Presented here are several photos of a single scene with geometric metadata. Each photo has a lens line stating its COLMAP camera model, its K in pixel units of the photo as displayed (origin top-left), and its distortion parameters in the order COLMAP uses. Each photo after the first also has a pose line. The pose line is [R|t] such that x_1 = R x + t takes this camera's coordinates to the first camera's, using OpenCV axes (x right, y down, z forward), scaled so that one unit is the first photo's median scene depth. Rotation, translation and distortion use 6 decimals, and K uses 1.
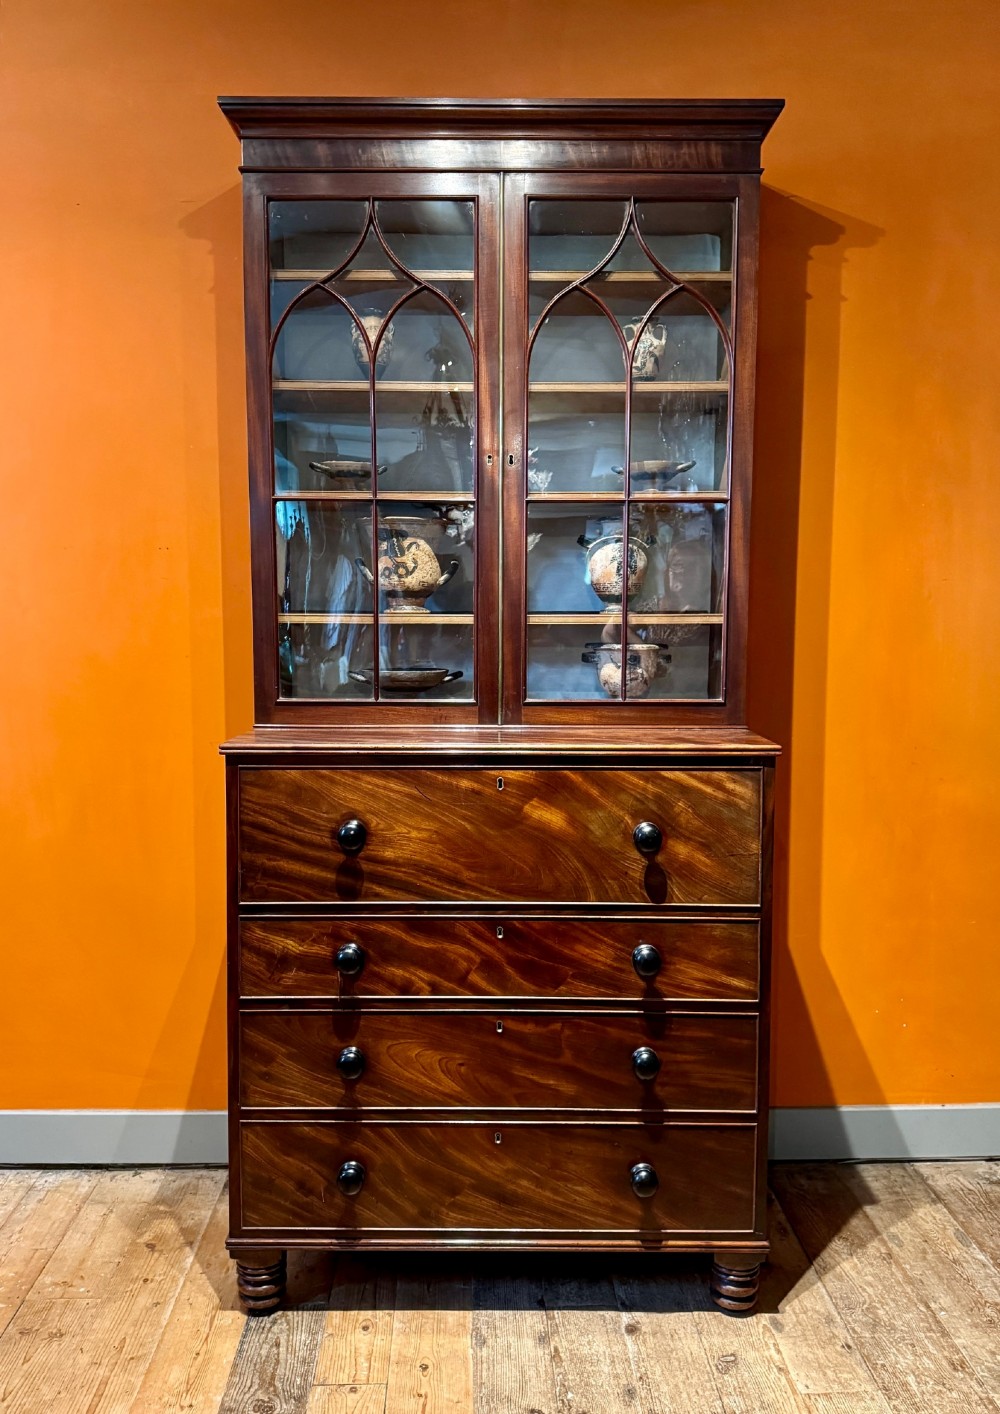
lens RADIAL K [[1155.6, 0, 498.7], [0, 1155.6, 709.4], [0, 0, 1]] dist [0.103760, -0.134888]
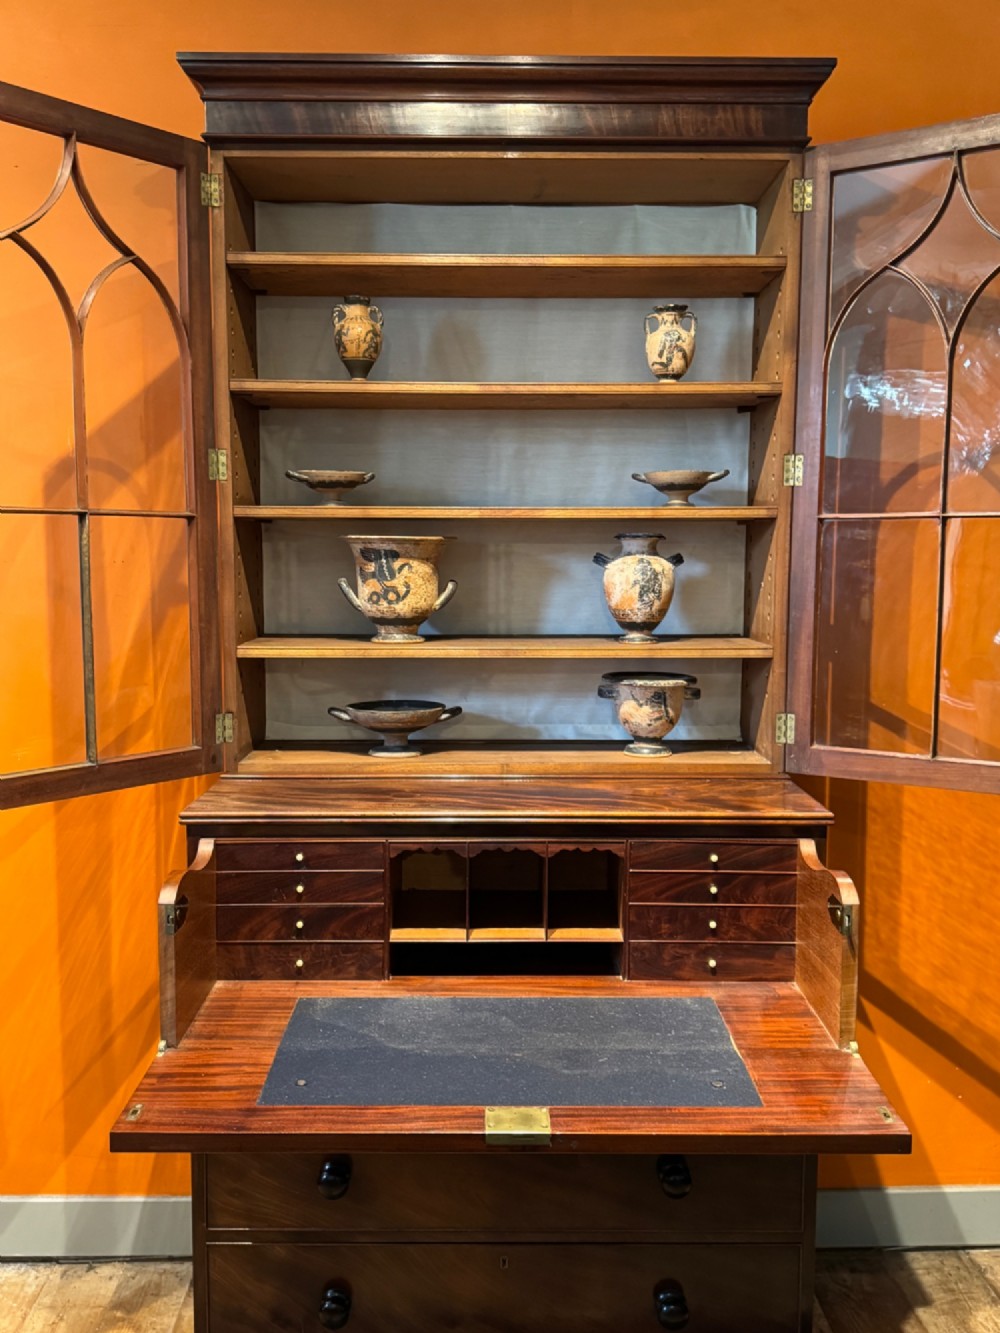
lens RADIAL K [[1223.9, 0, 500.0], [0, 1223.9, 666.5], [0, 0, 1]] dist [0.120102, -0.182171]
pose [[0.999968, -0.000620, 0.007979, -0.010452], [0.000525, 0.999929, 0.011934, -0.082420], [-0.007986, -0.011929, 0.999897, 0.083153]]
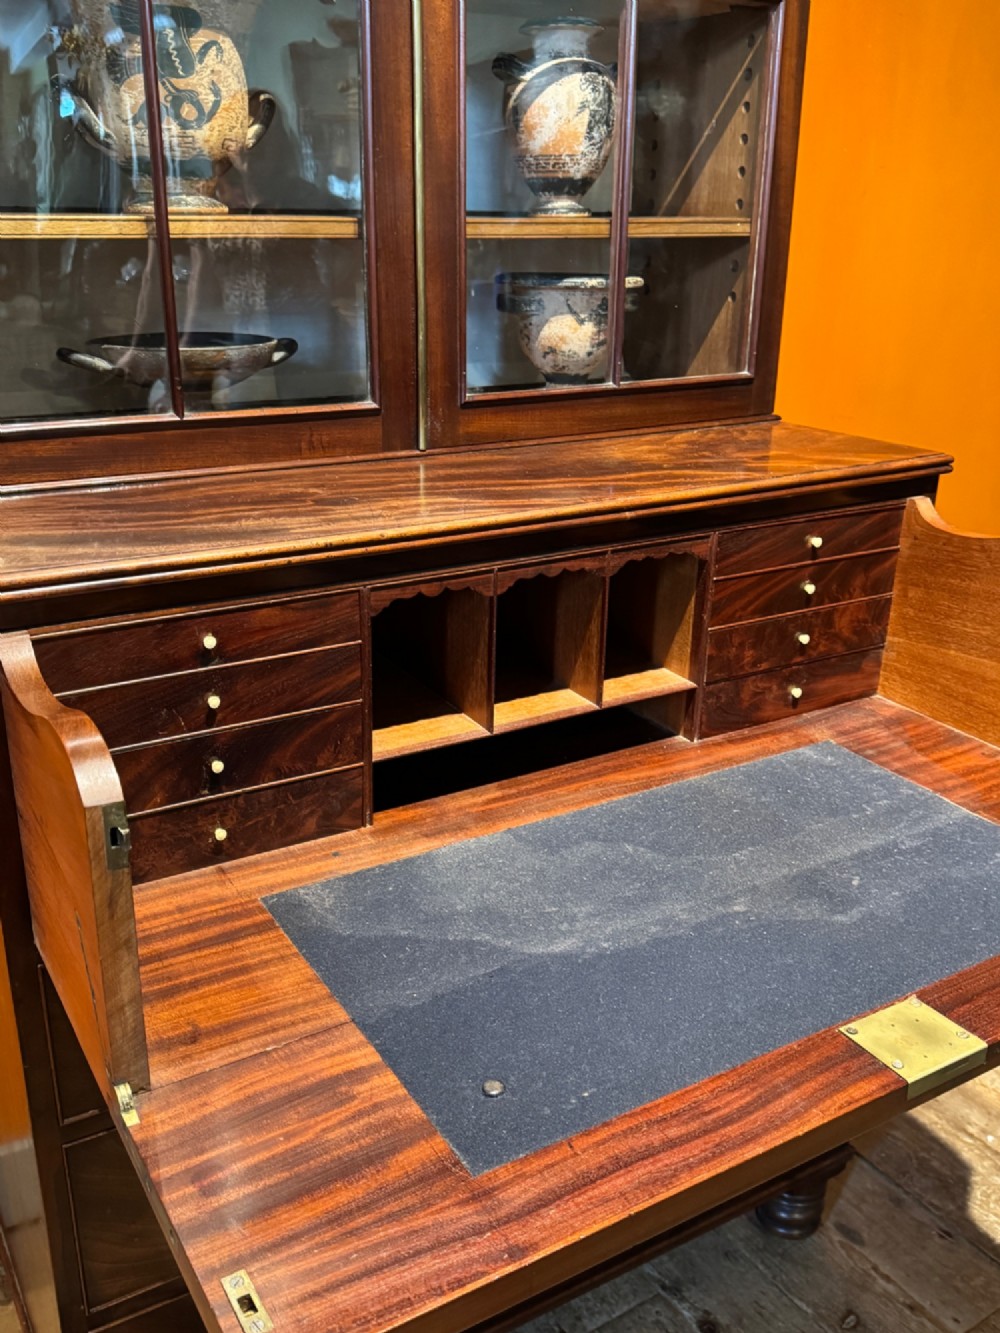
lens RADIAL K [[1232.6, 0, 503.6], [0, 1232.6, 674.8], [0, 0, 1]] dist [0.117988, -0.203363]
pose [[0.852385, -0.177093, 0.492014, -0.270599], [0.036246, 0.958654, 0.282257, -0.046879], [-0.521657, -0.222758, 0.823561, 0.527212]]
